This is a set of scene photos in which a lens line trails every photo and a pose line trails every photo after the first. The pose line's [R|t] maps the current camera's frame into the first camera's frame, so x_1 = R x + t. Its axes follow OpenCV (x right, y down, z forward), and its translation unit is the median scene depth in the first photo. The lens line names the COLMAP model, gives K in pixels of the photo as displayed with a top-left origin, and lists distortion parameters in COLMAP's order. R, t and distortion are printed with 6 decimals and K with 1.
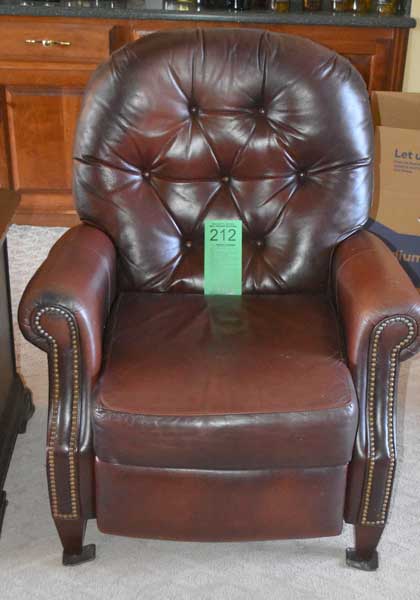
lens RADIAL K [[770.2, 0, 210.3], [0, 770.2, 342.1], [0, 0, 1]] dist [0.007981, 0.010392]
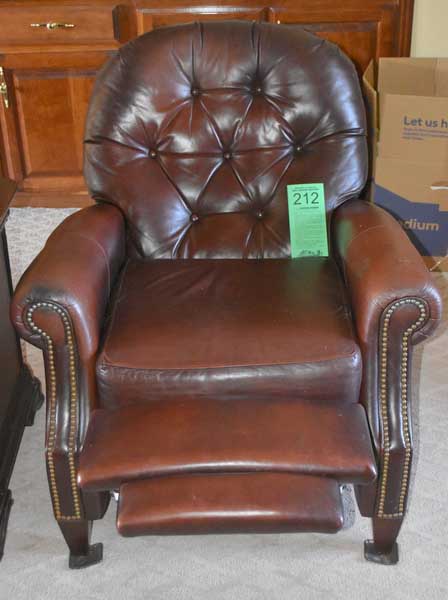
lens RADIAL K [[727.7, 0, 224.0], [0, 727.7, 300.0], [0, 0, 1]] dist [-0.004187, 0.030299]
pose [[0.998743, -0.039226, -0.031210, 0.044847], [0.039273, 0.999228, 0.000869, -0.039321], [0.031152, -0.002094, 0.999512, 0.100129]]
